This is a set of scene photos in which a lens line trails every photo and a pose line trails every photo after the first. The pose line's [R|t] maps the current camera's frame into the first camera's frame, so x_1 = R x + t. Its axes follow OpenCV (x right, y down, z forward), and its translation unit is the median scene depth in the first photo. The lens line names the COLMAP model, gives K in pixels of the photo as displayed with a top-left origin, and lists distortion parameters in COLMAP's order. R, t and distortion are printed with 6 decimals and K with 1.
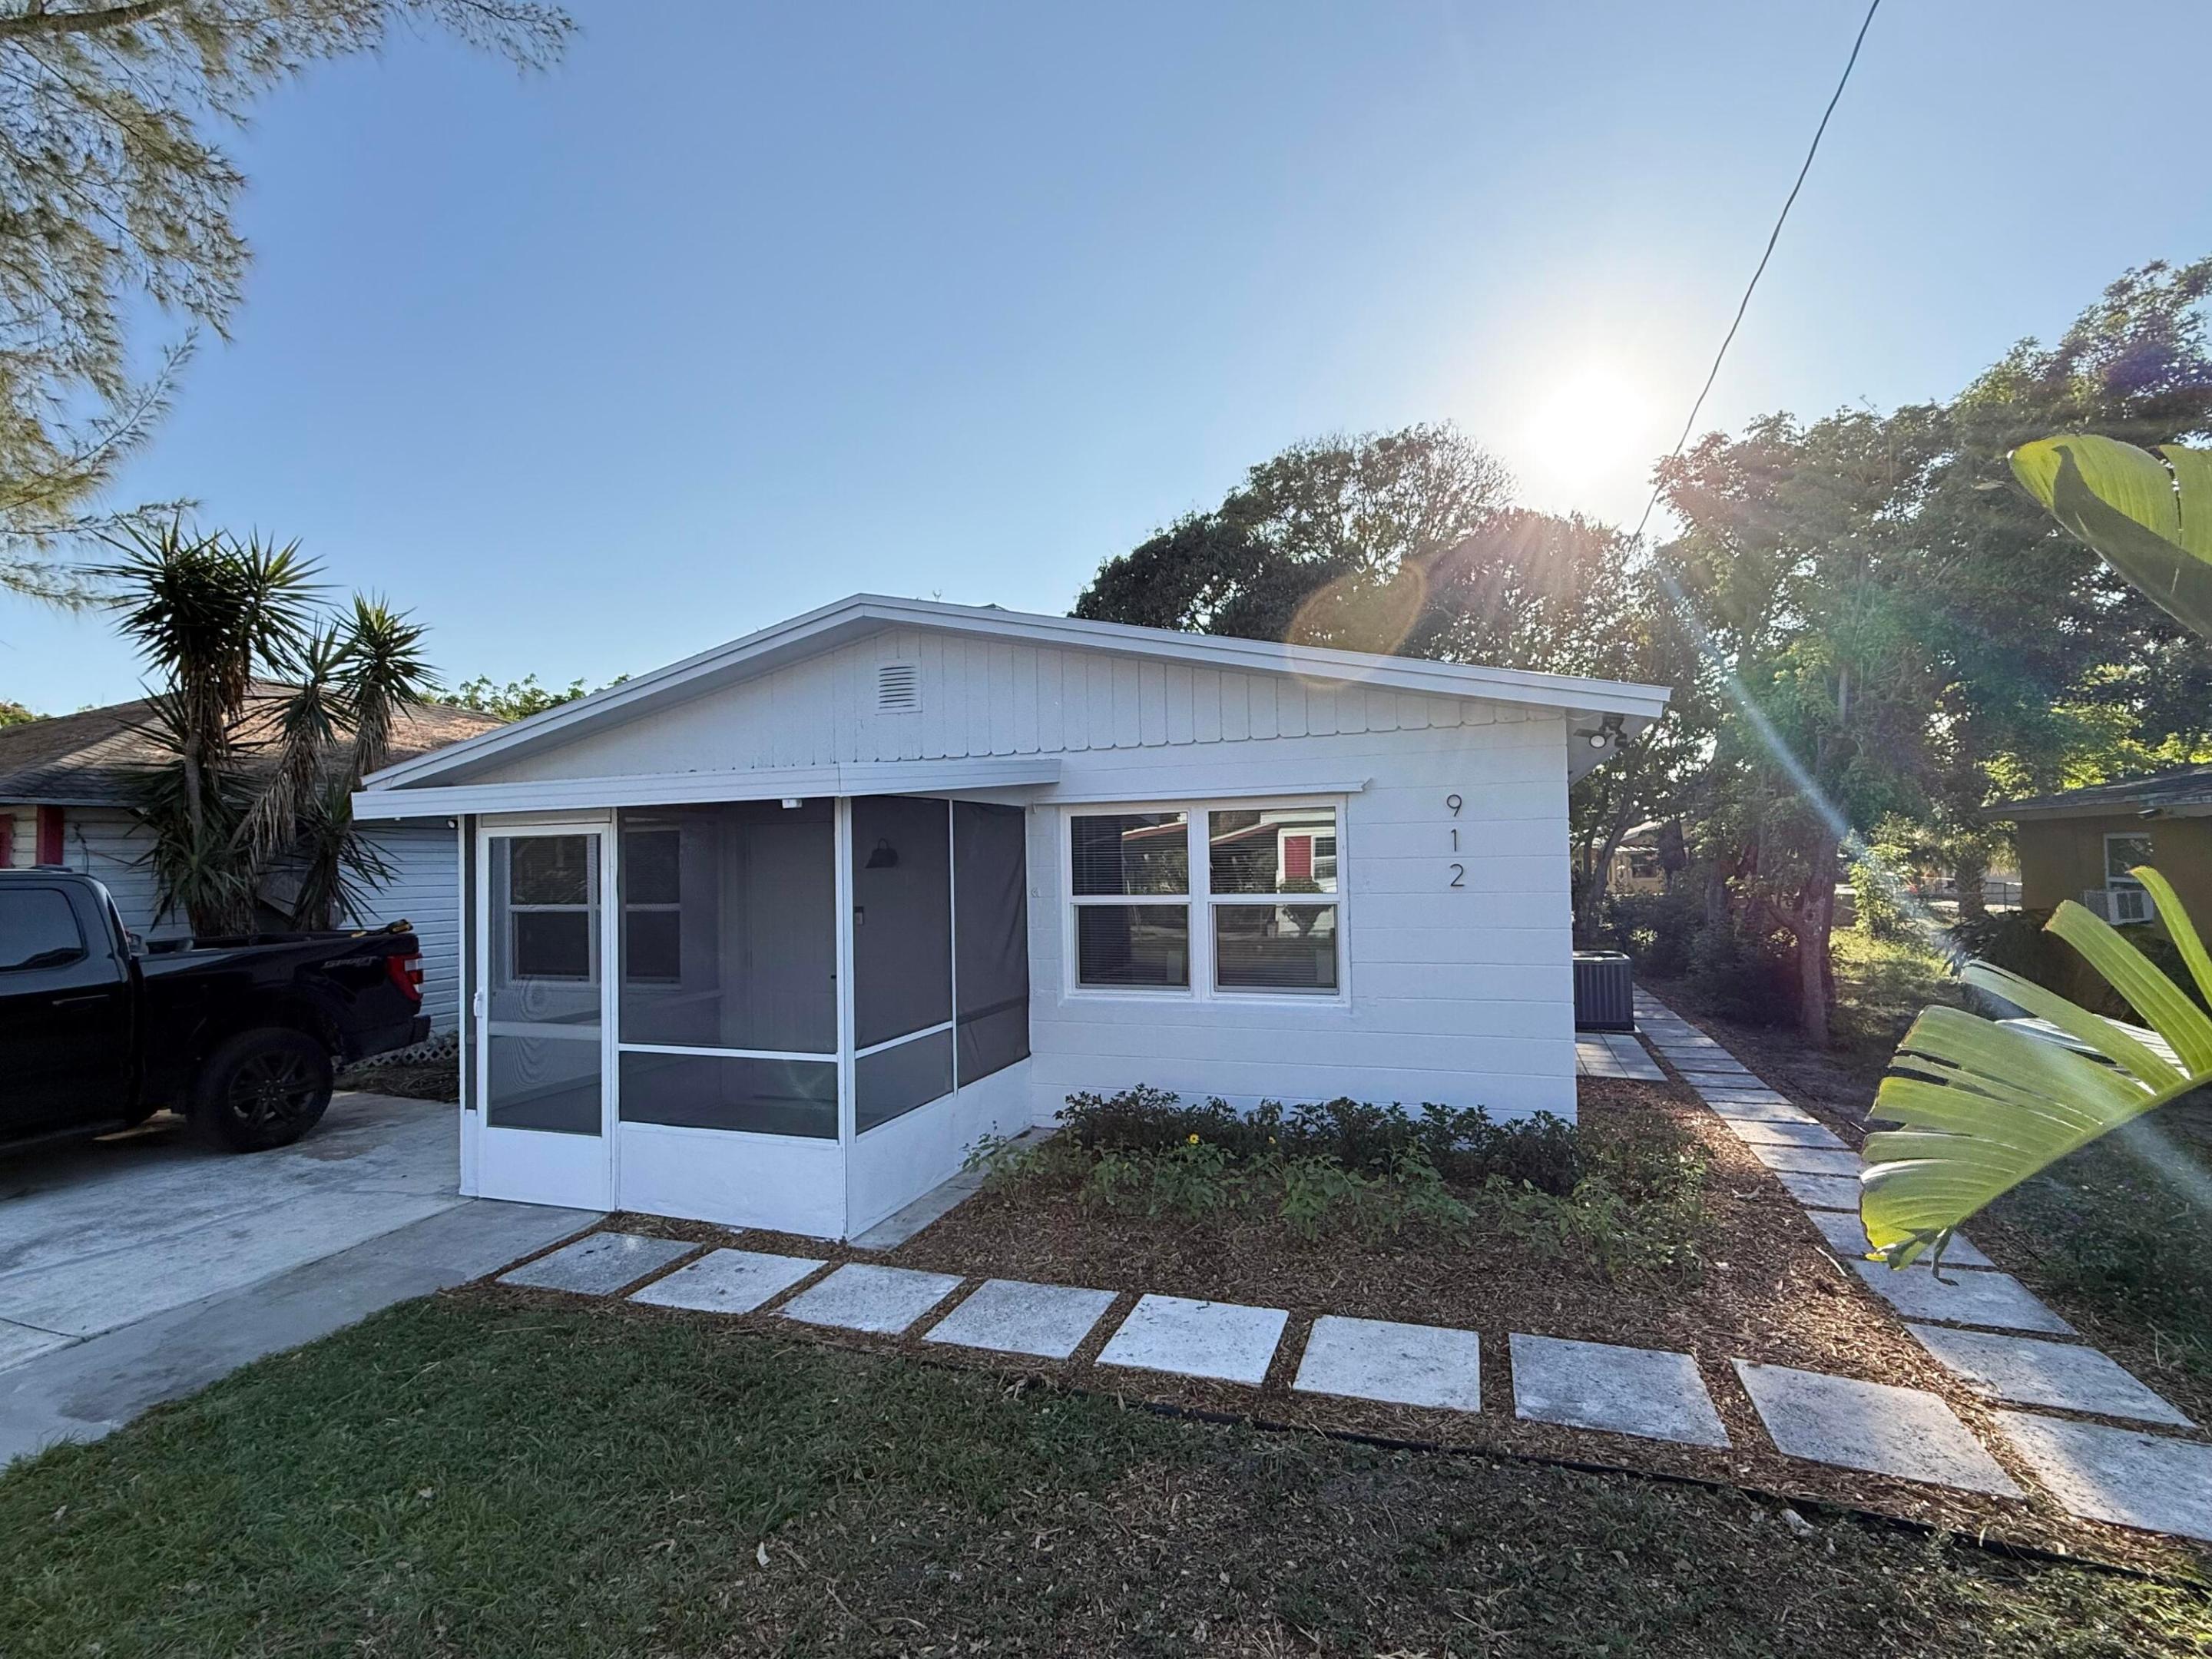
lens RADIAL K [[1039.9, 0, 1115.1], [0, 1039.9, 821.8], [0, 0, 1]] dist [-0.002399, -0.000199]
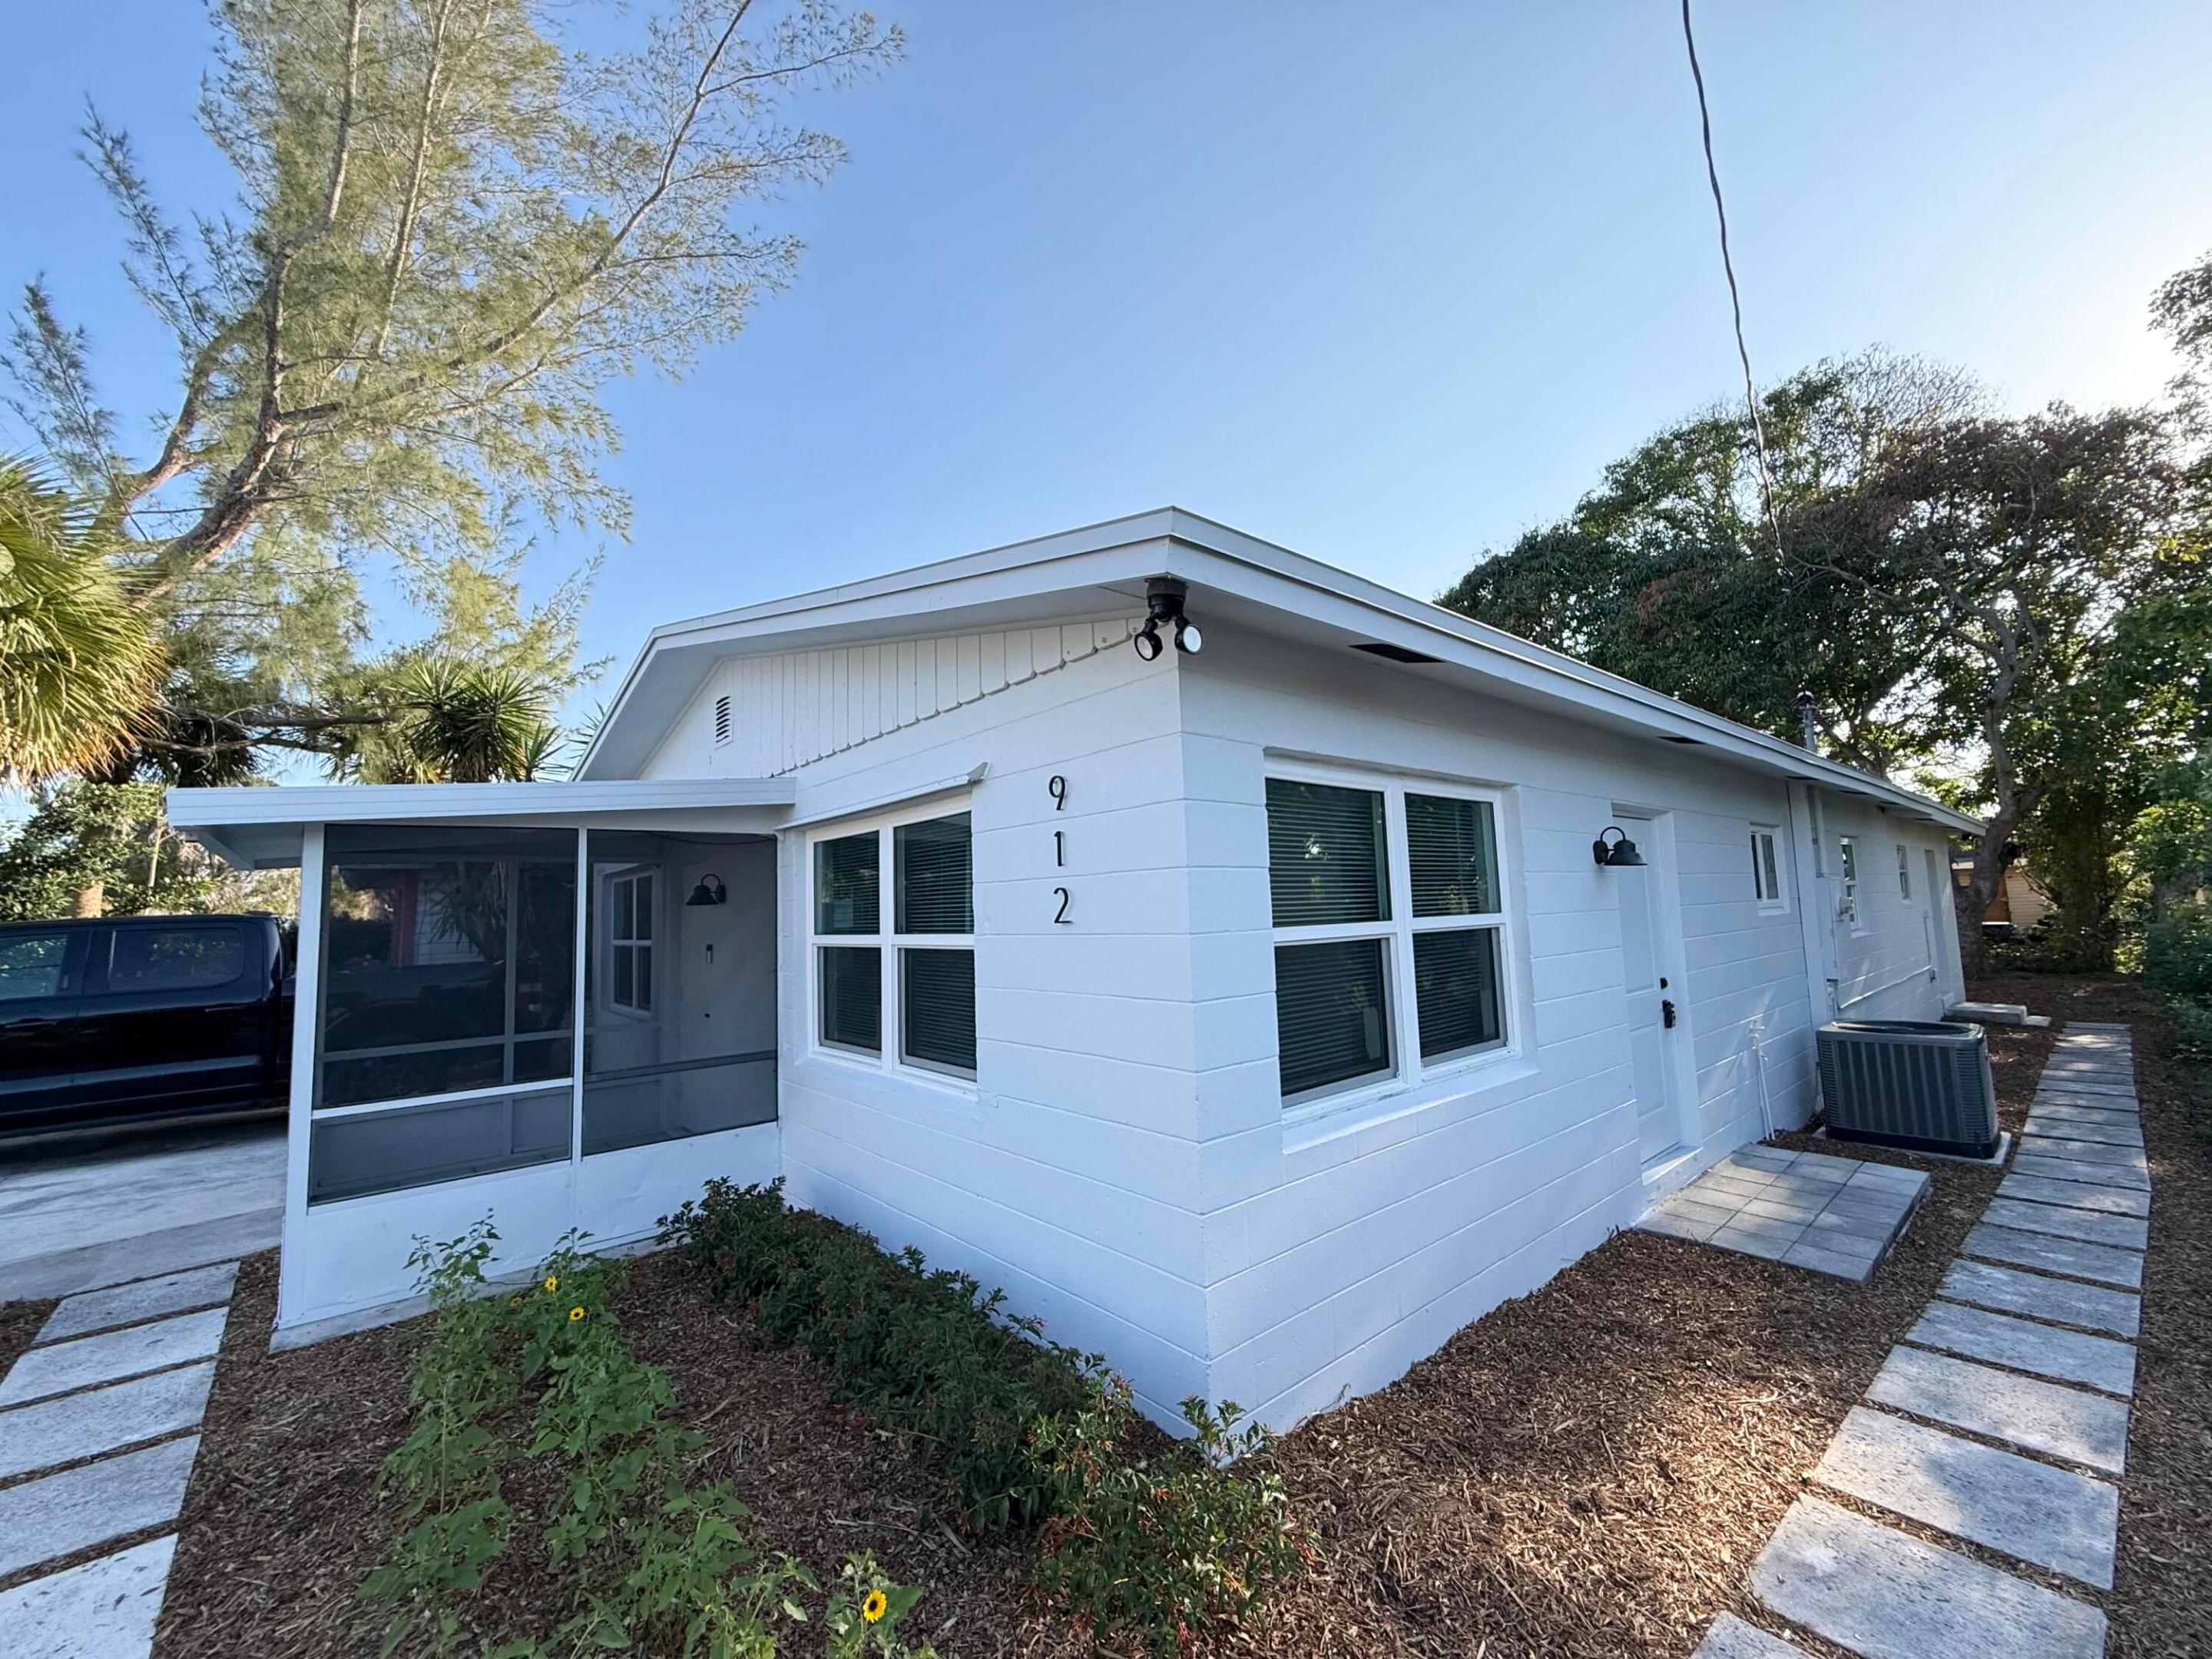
lens RADIAL K [[885.9, 0, 1106.0], [0, 885.9, 829.5], [0, 0, 1]] dist [-0.001792, 0.000705]
pose [[0.867219, -0.055622, -0.494810, 0.536375], [0.034132, 0.998044, -0.052370, 0.030694], [0.496756, 0.028528, 0.867421, 0.490207]]
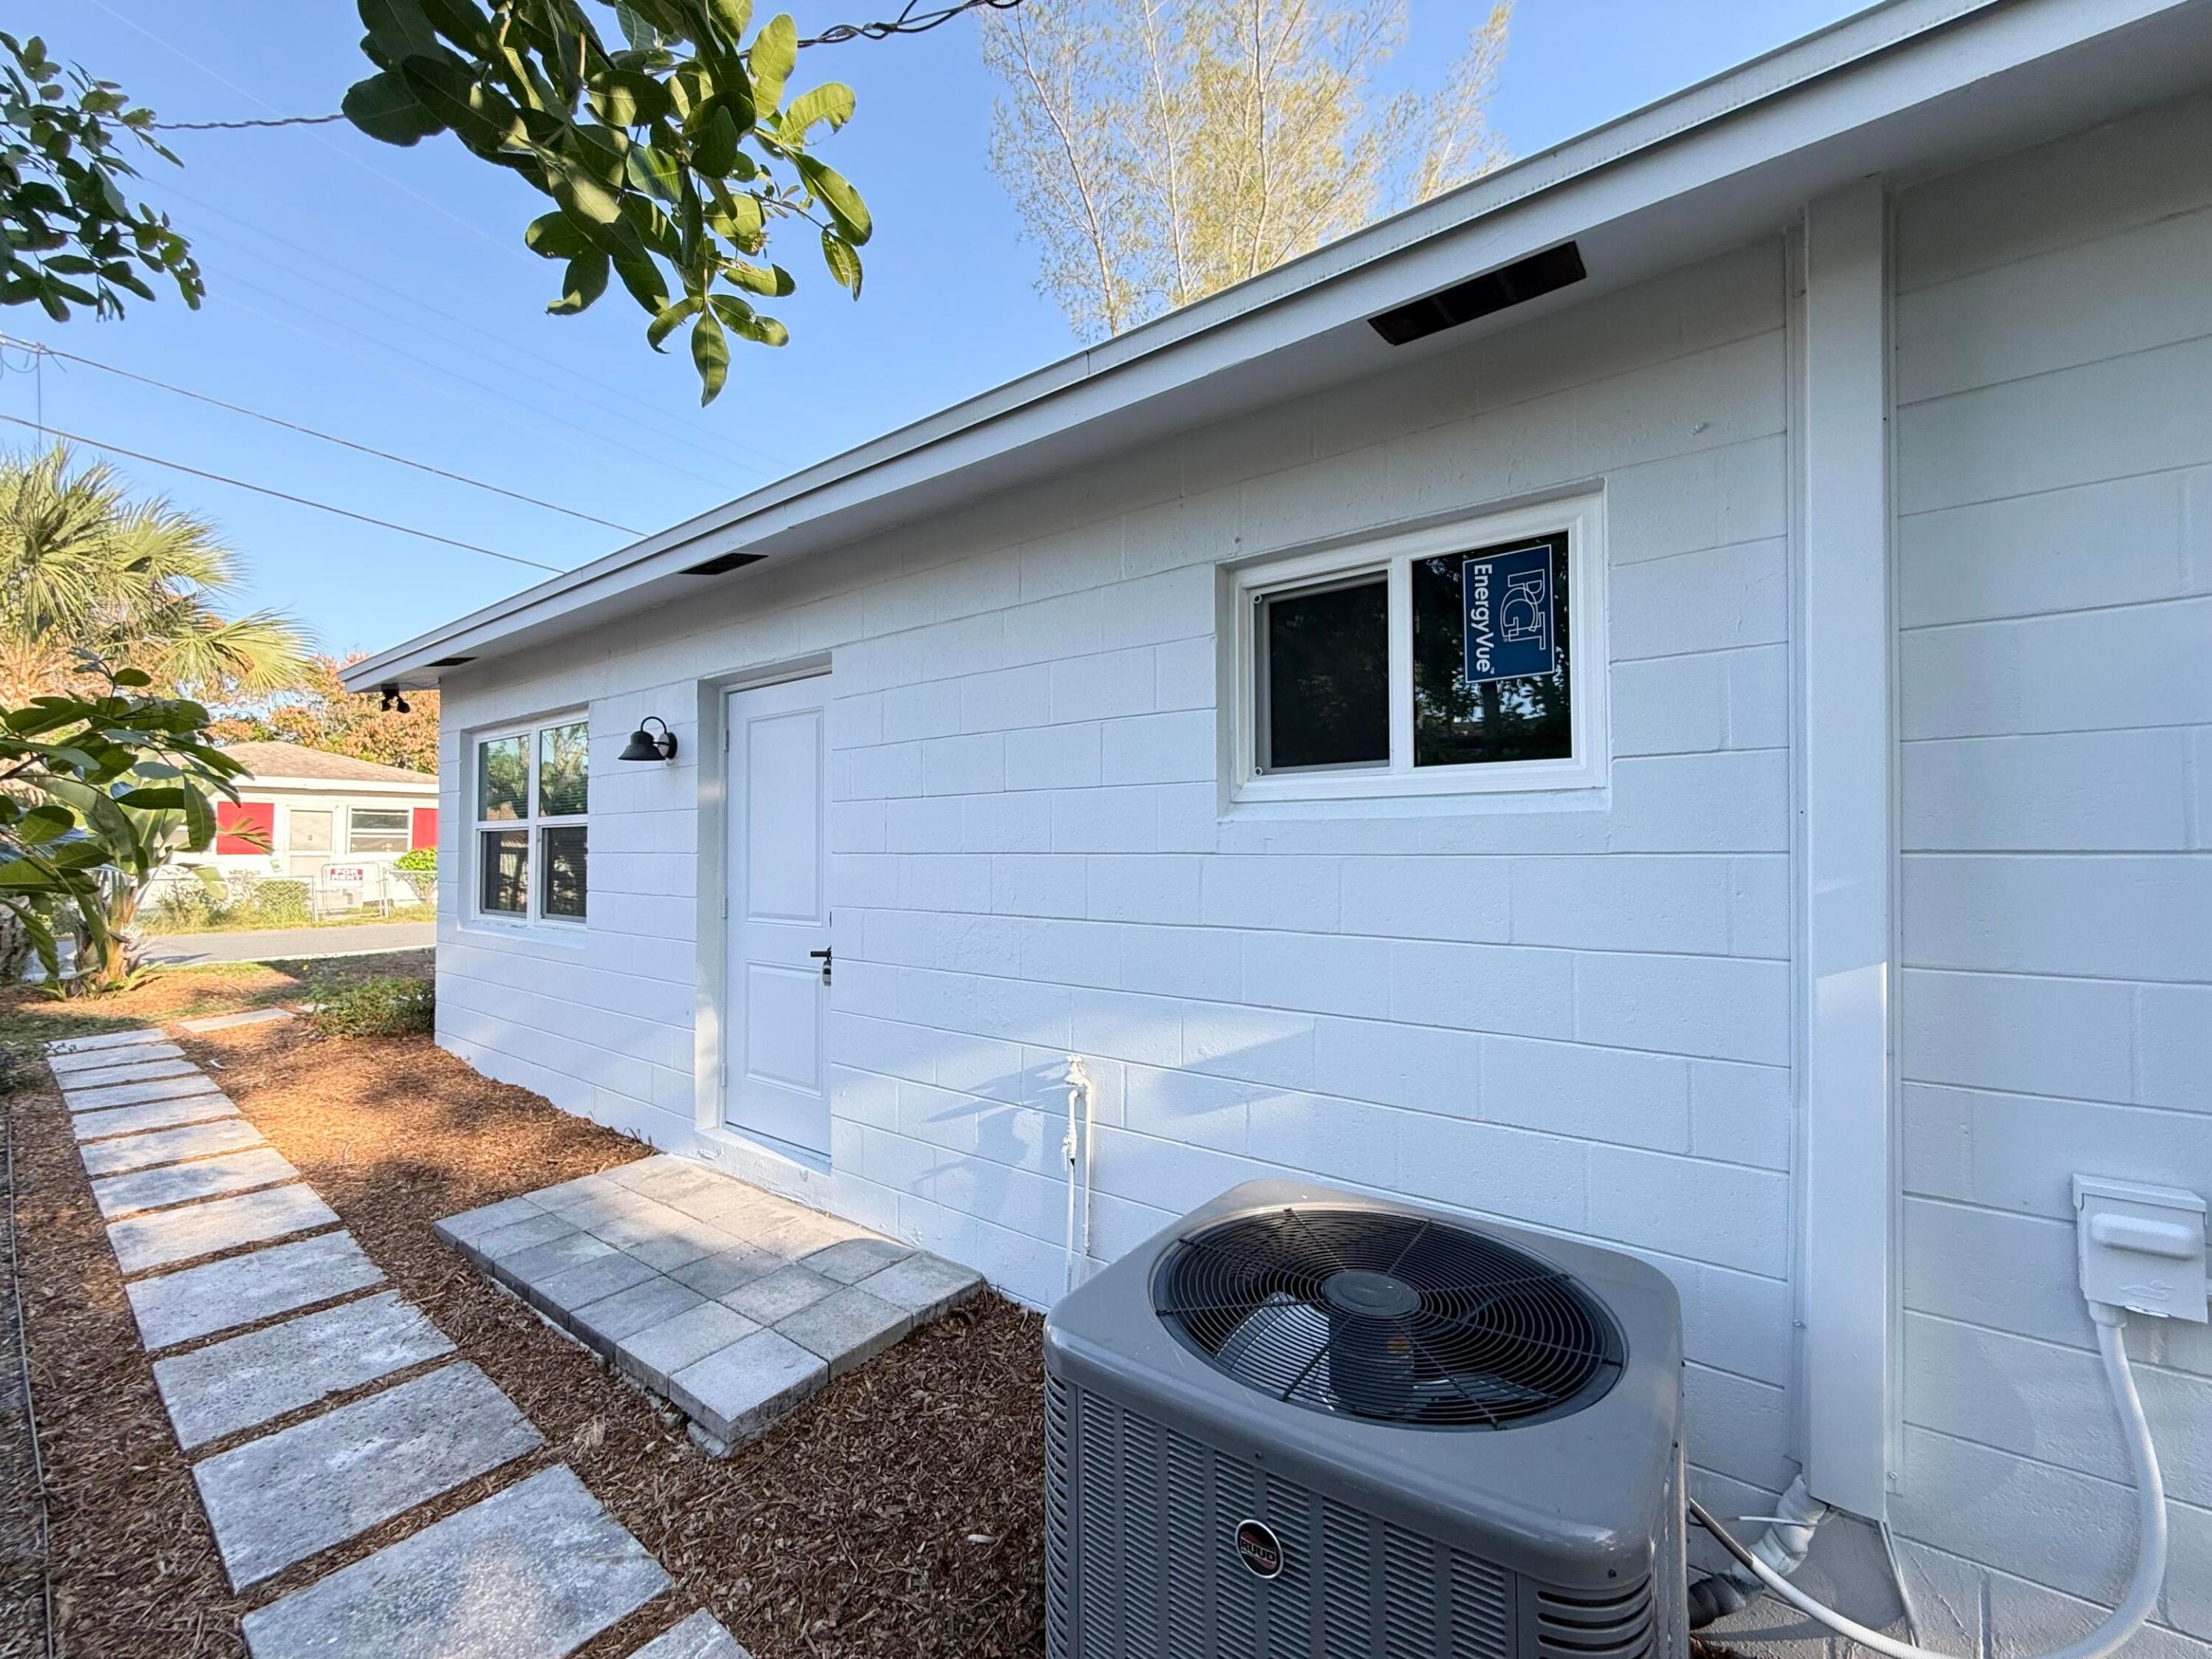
lens RADIAL K [[885.9, 0, 1106.0], [0, 885.9, 829.5], [0, 0, 1]] dist [-0.001792, 0.000705]
pose [[-0.295581, -0.004340, -0.955308, 1.027507], [0.040996, 0.999011, -0.017223, 0.106731], [0.954438, -0.044255, -0.295111, 1.750646]]
